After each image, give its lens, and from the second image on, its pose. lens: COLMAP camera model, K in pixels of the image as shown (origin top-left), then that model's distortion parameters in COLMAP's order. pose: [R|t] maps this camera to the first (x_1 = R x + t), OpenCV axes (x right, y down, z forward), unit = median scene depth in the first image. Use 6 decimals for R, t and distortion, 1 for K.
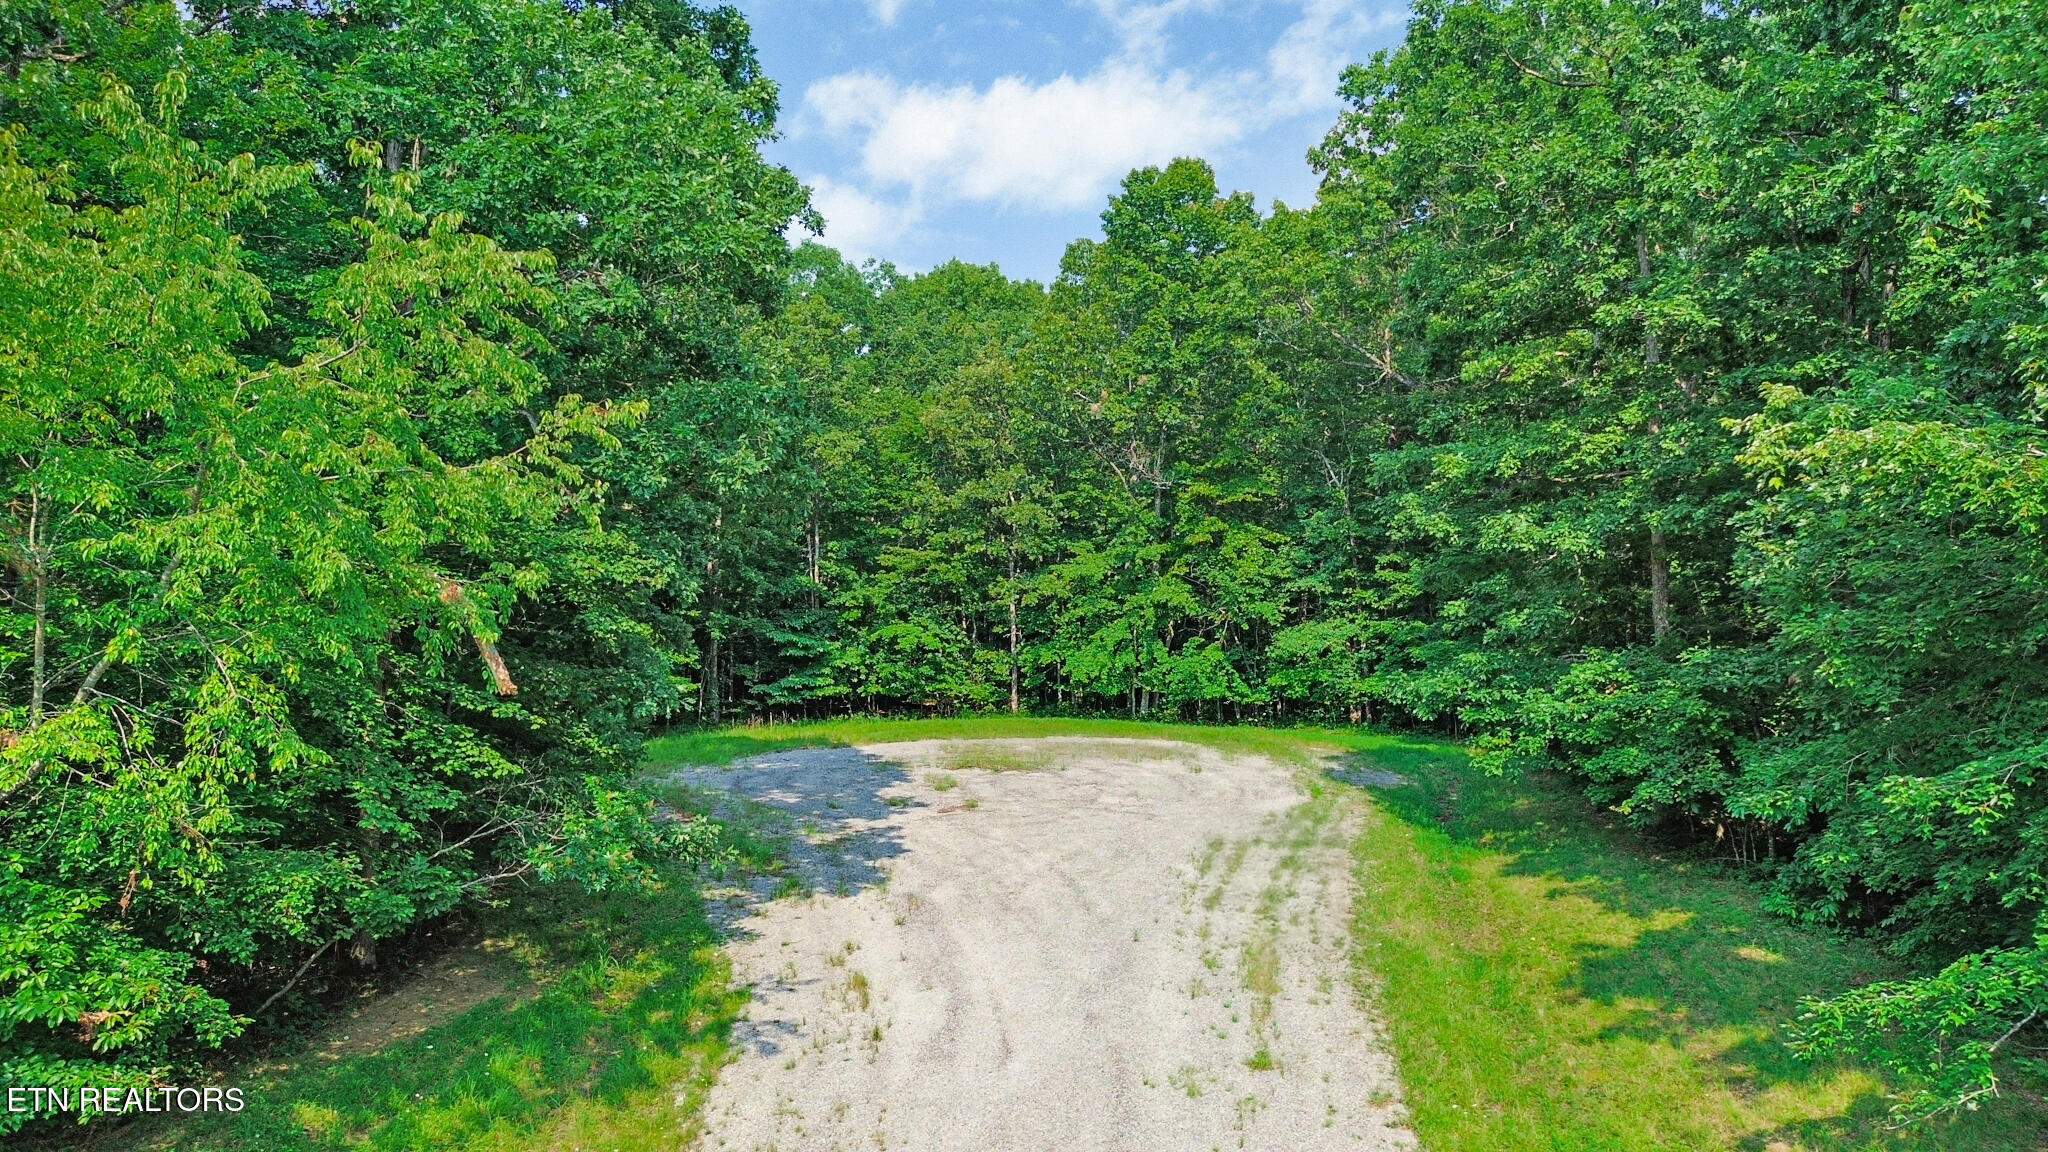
lens RADIAL K [[1405.9, 0, 1024.0], [0, 1405.9, 576.0], [0, 0, 1]] dist [0.004475, -0.000198]
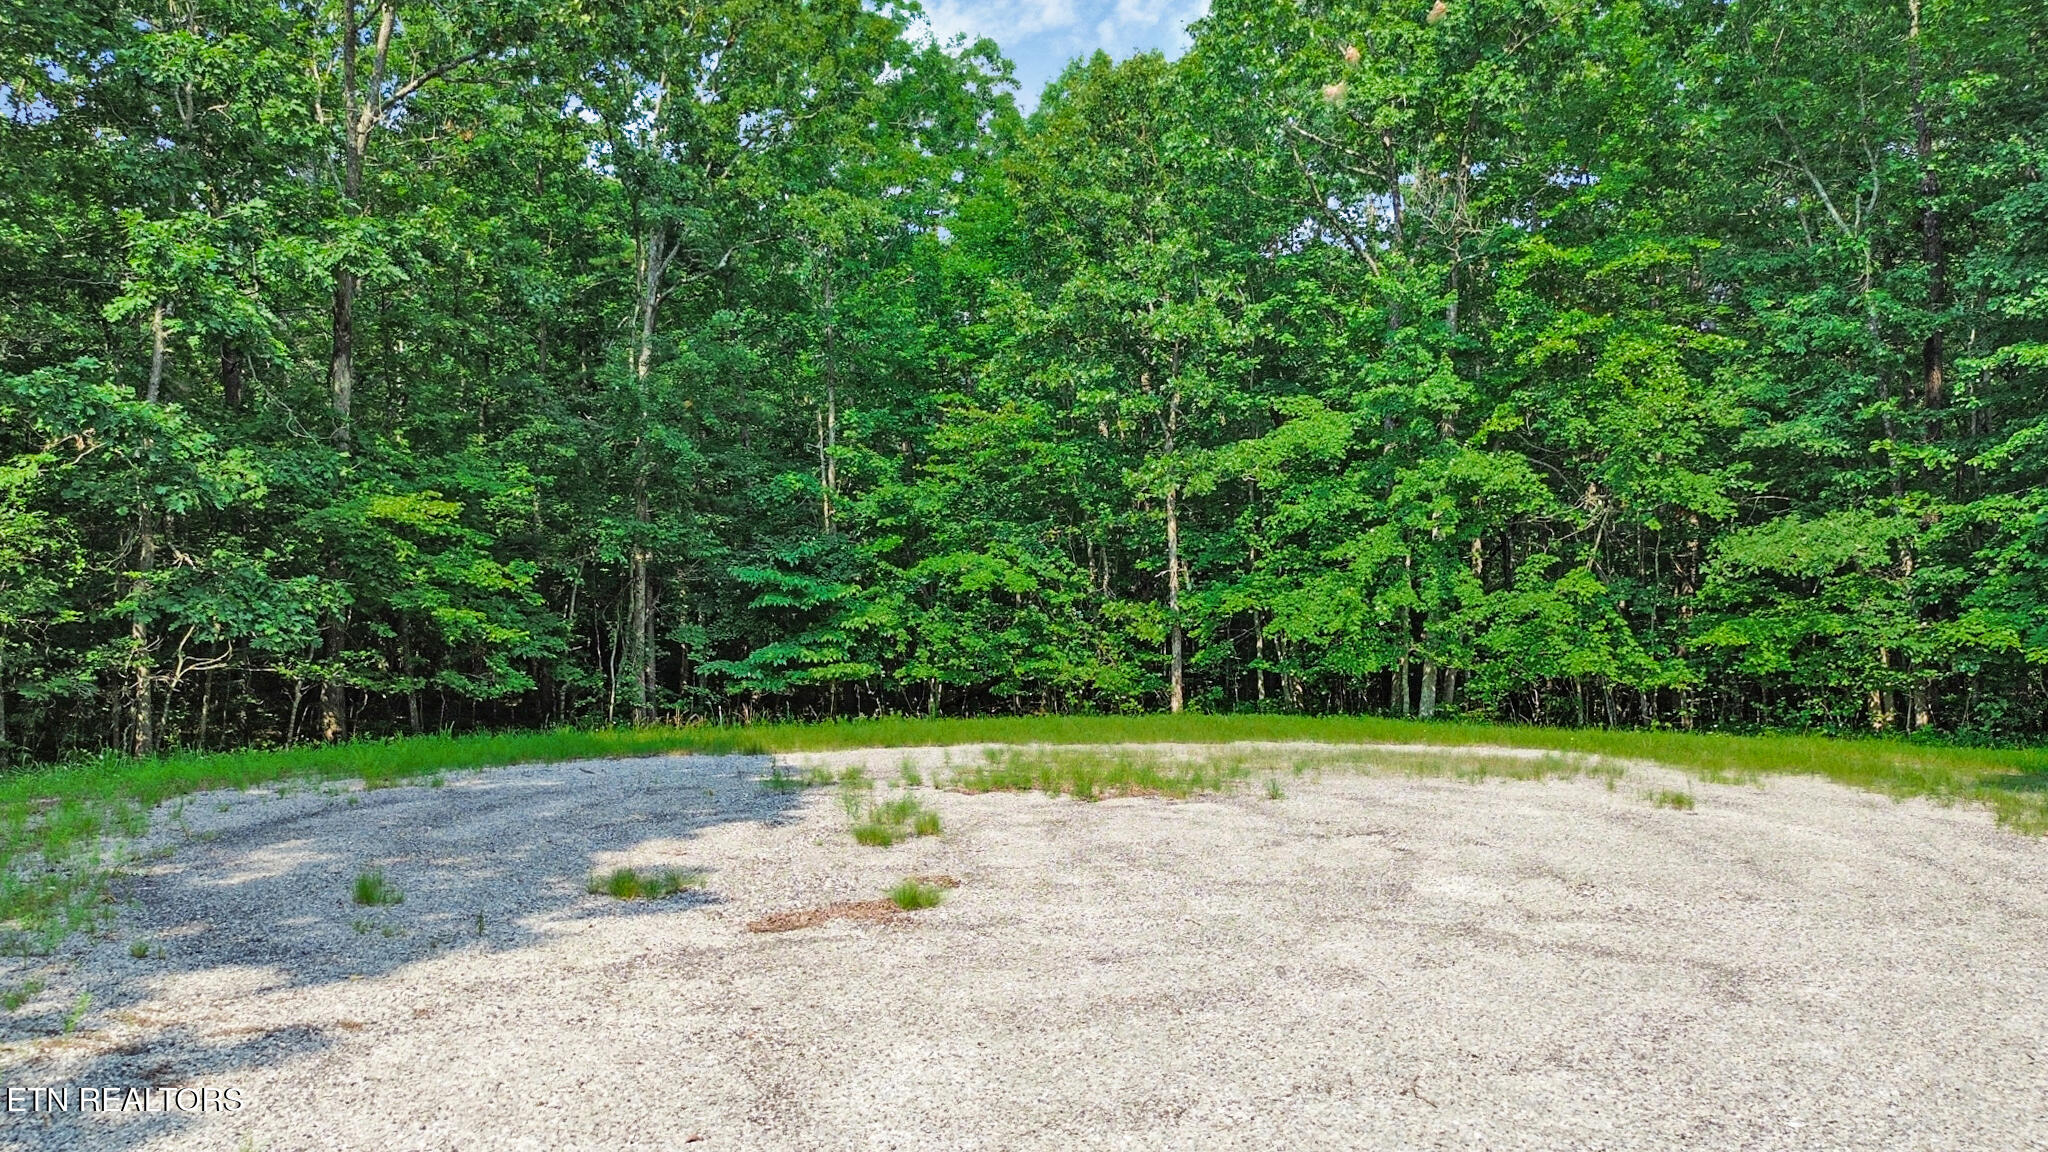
lens RADIAL K [[1427.5, 0, 994.2], [0, 1427.5, 626.9], [0, 0, 1]] dist [0.004069, -0.067958]
pose [[0.987785, -0.004731, -0.155753, 0.010057], [0.002981, 0.999930, -0.011473, 0.071370], [0.155796, 0.010868, 0.987729, 0.457333]]
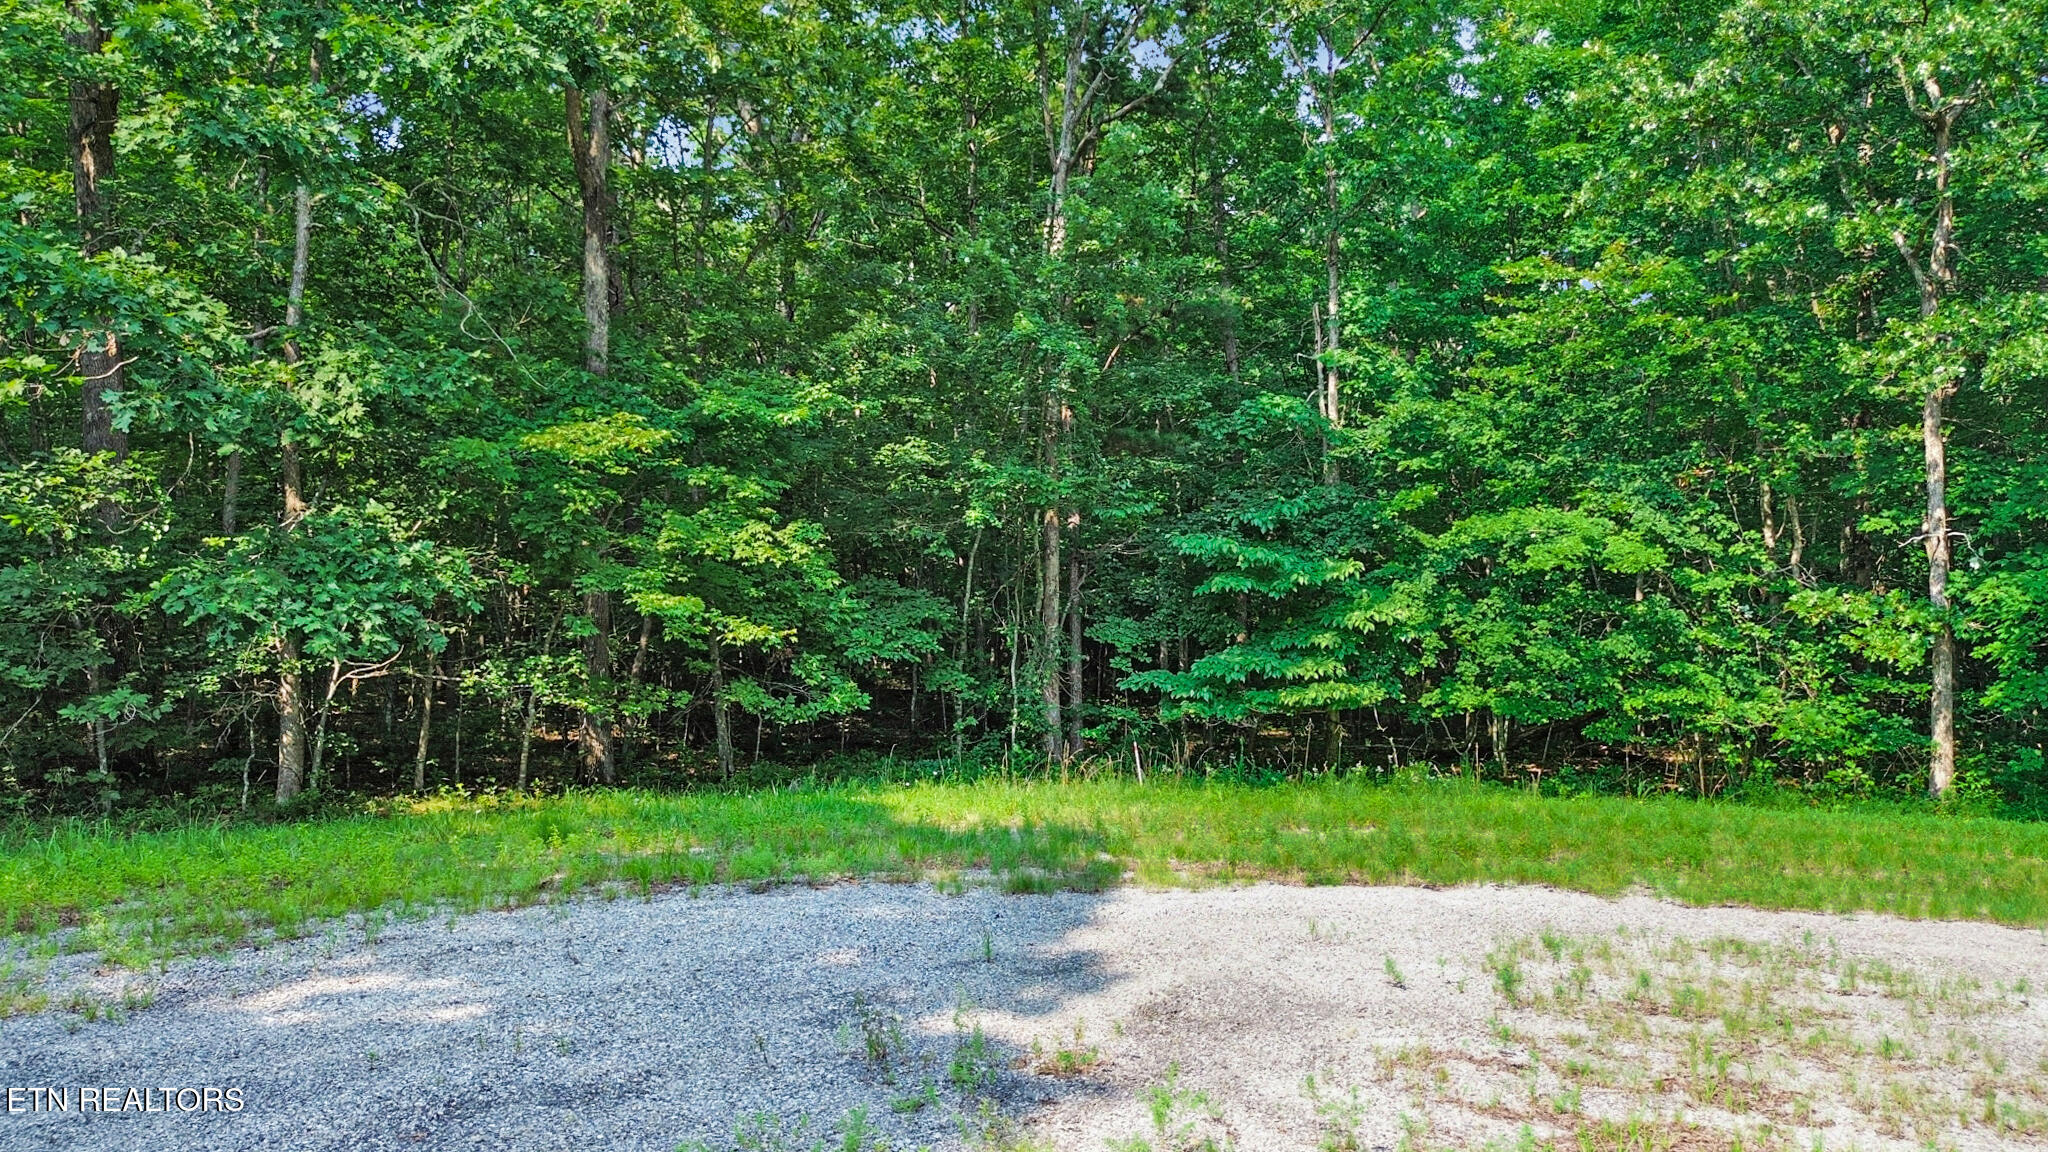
lens RADIAL K [[1405.9, 0, 1024.0], [0, 1405.9, 576.0], [0, 0, 1]] dist [0.004475, -0.000198]
pose [[0.845271, -0.003490, -0.534327, -0.012487], [-0.016176, 0.999353, -0.032117, 0.064883], [0.534093, 0.035790, 0.844668, 0.661914]]
